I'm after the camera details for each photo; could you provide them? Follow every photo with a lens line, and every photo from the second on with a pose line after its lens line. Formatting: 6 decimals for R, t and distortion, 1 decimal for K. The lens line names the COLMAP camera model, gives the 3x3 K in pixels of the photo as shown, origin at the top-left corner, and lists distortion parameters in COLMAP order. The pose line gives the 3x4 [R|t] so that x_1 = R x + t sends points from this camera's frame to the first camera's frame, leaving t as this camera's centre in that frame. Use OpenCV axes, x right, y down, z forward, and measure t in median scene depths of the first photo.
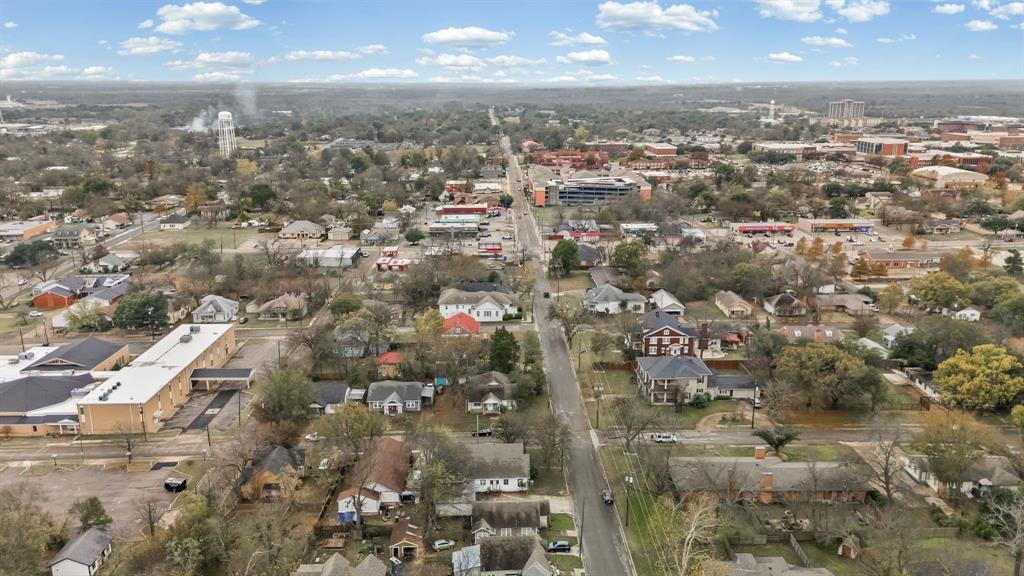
lens RADIAL K [[758.7, 0, 512.0], [0, 758.7, 288.0], [0, 0, 1]] dist [0.095084, -0.113628]
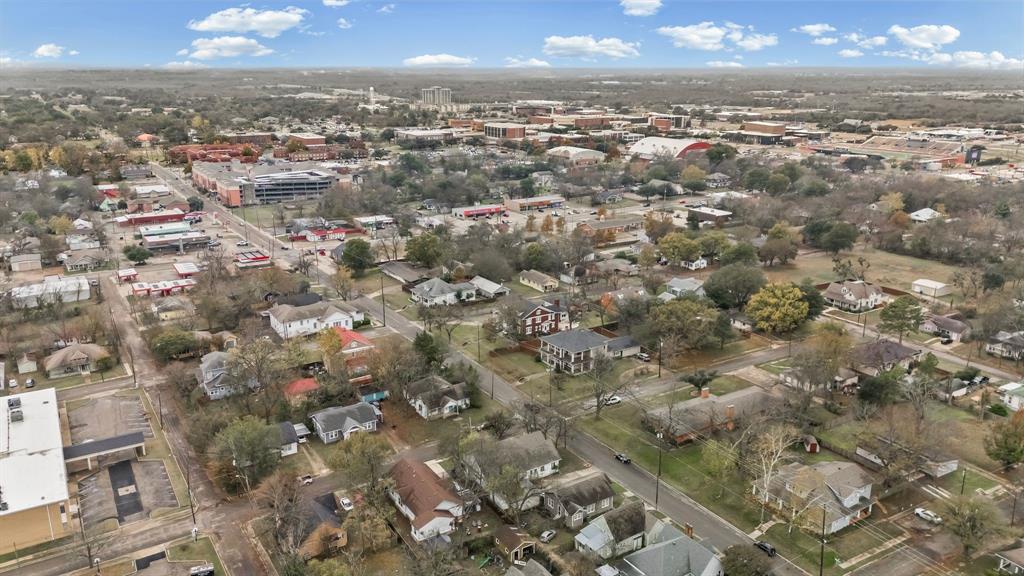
lens RADIAL K [[758.7, 0, 512.0], [0, 758.7, 288.0], [0, 0, 1]] dist [0.095084, -0.113628]
pose [[0.855869, -0.139555, 0.498009, -0.312183], [0.129645, 0.990054, 0.054634, -0.035138], [-0.500680, 0.017804, 0.865449, 0.051410]]
